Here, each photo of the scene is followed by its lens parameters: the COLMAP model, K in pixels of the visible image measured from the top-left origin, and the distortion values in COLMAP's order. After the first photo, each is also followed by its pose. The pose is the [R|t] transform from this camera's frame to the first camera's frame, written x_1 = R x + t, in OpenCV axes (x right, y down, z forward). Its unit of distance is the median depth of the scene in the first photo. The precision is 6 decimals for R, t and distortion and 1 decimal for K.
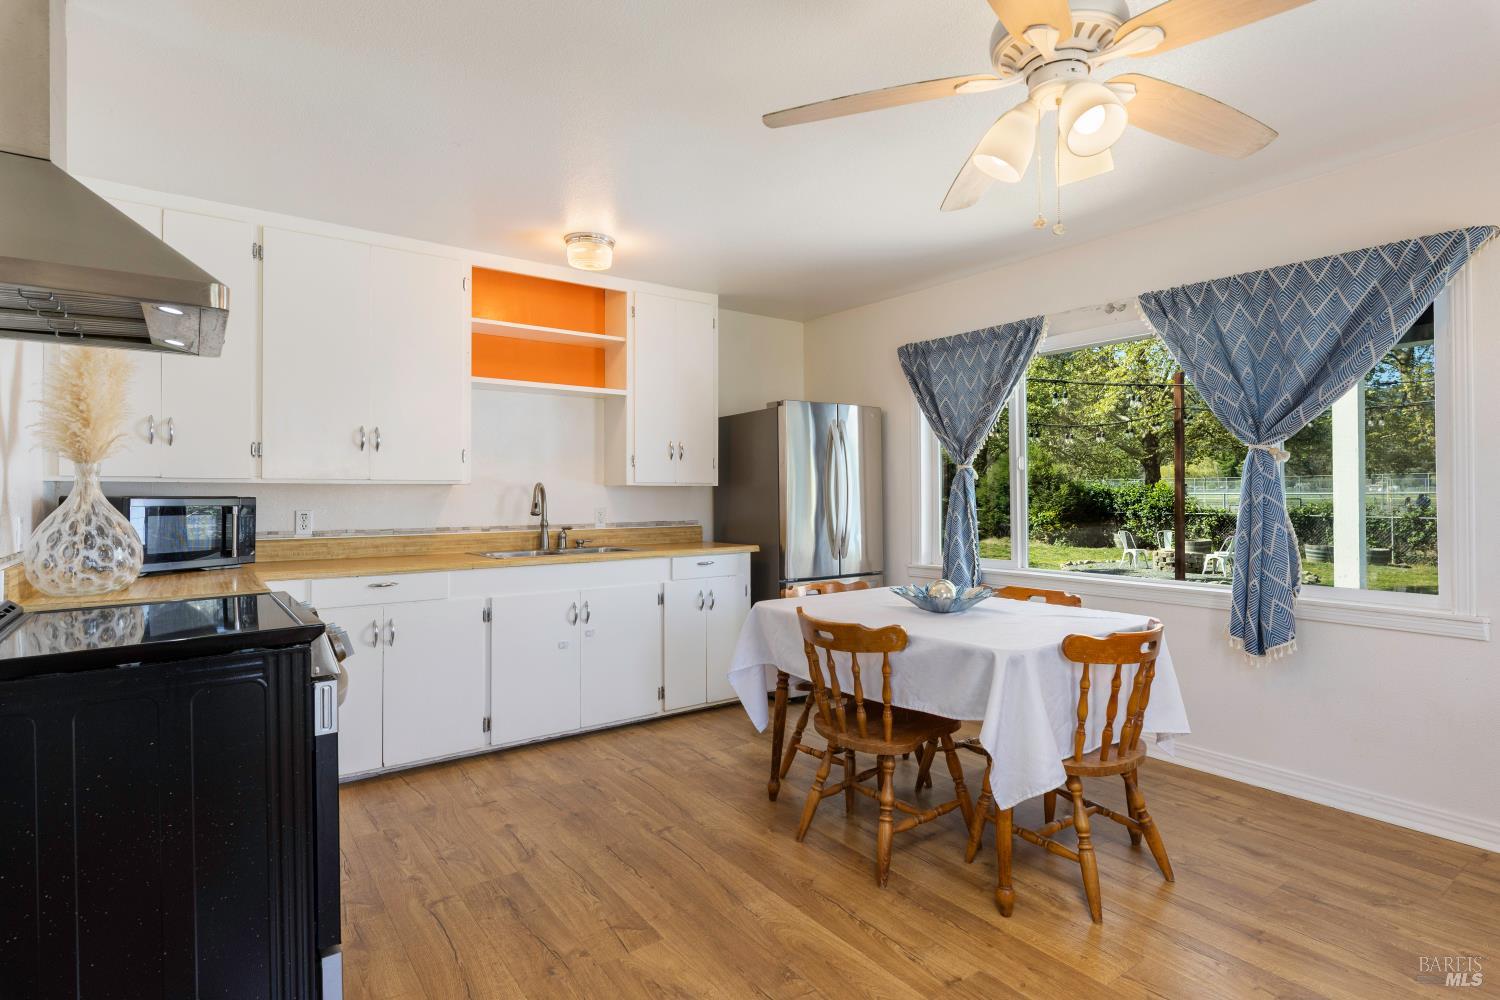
lens RADIAL K [[768.9, 0, 757.1], [0, 768.9, 487.8], [0, 0, 1]] dist [0.001281, -0.000061]
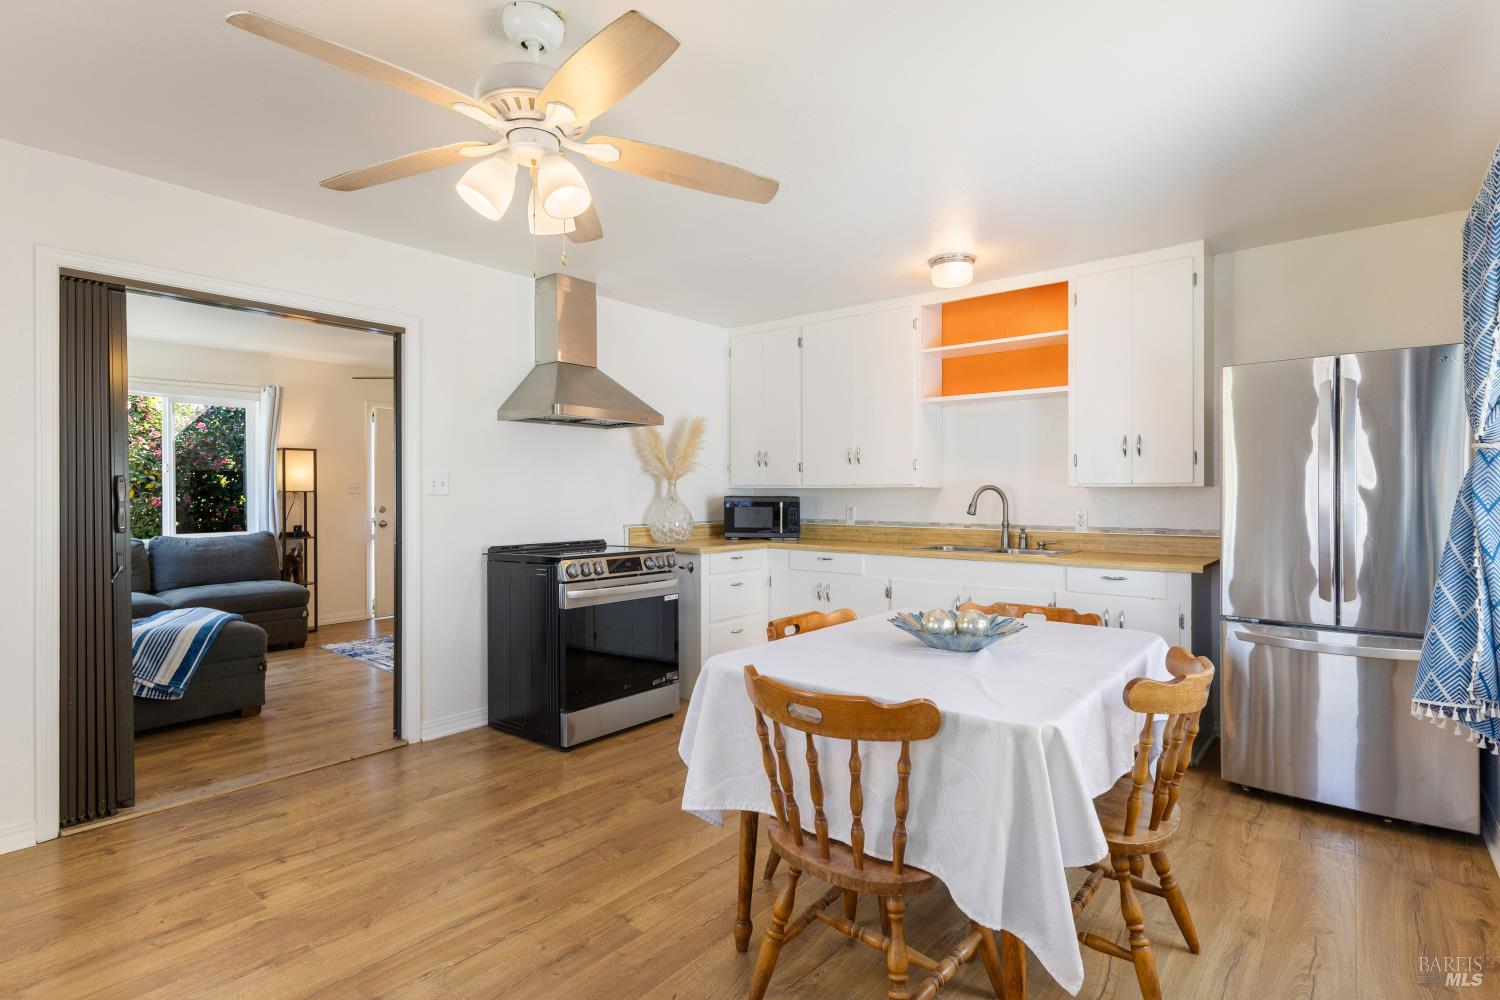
lens RADIAL K [[721.6, 0, 746.4], [0, 721.6, 499.1], [0, 0, 1]] dist [-0.004580, -0.000270]
pose [[0.241917, 0.007608, -0.970267, 0.676251], [0.004824, 0.999947, 0.009044, 0.002373], [0.970285, -0.006868, 0.241868, 0.463901]]
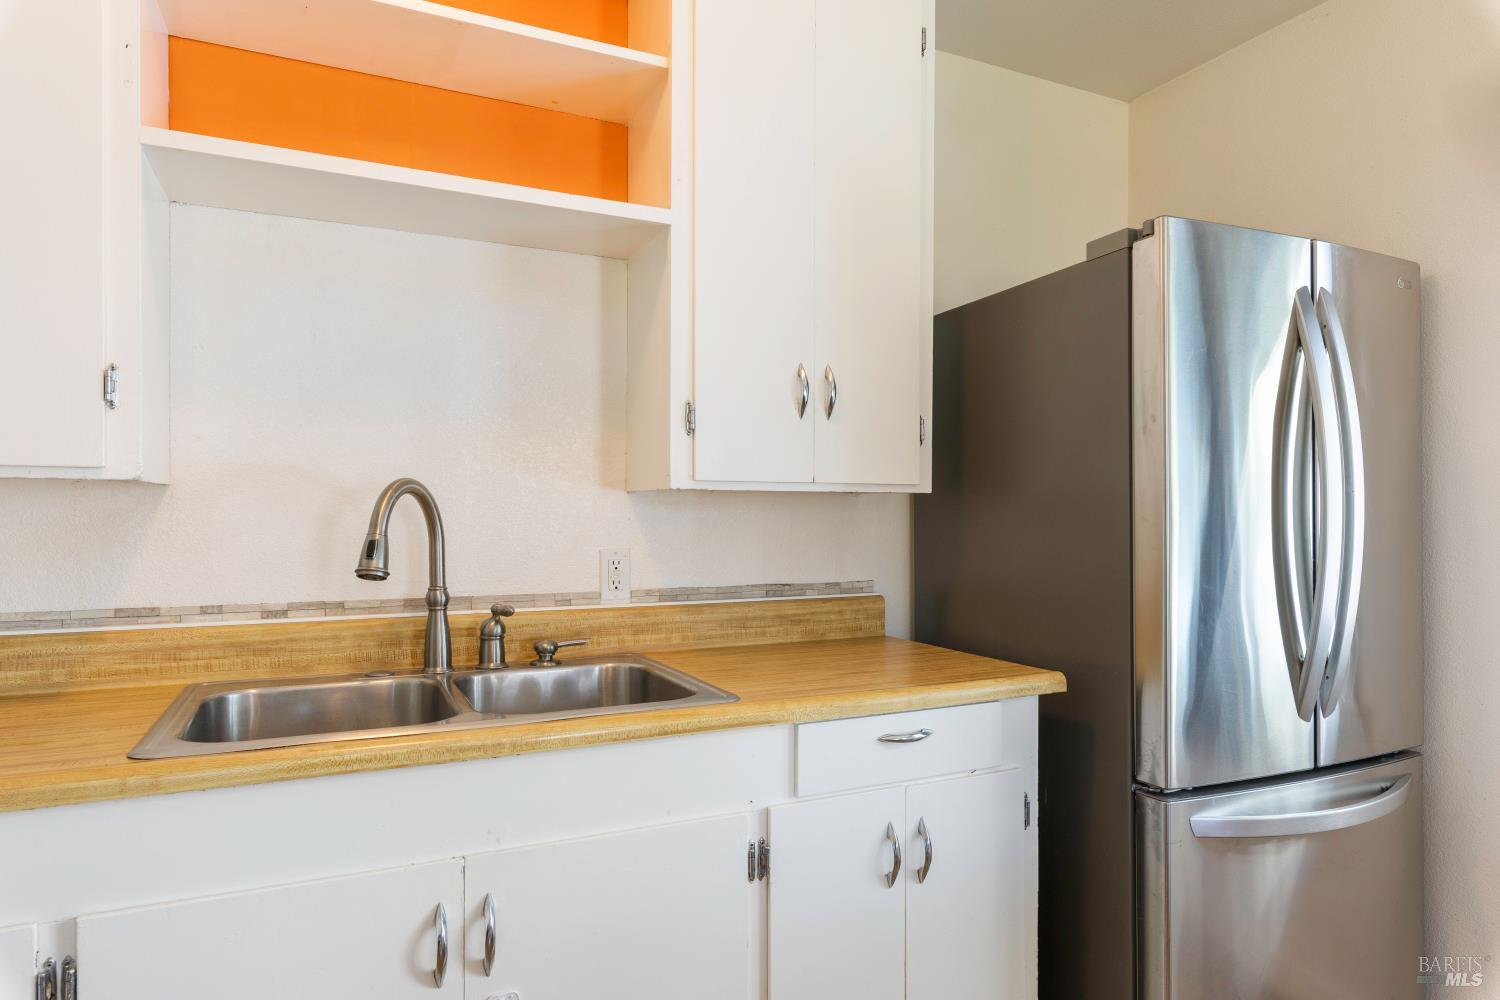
lens RADIAL K [[899.1, 0, 761.2], [0, 899.1, 517.4], [0, 0, 1]] dist [0.002988, -0.003402]
pose [[0.982992, 0.006602, -0.183530, -0.064429], [-0.004142, 0.999896, 0.013783, 0.004592], [0.183602, -0.012788, 0.982918, 0.703558]]
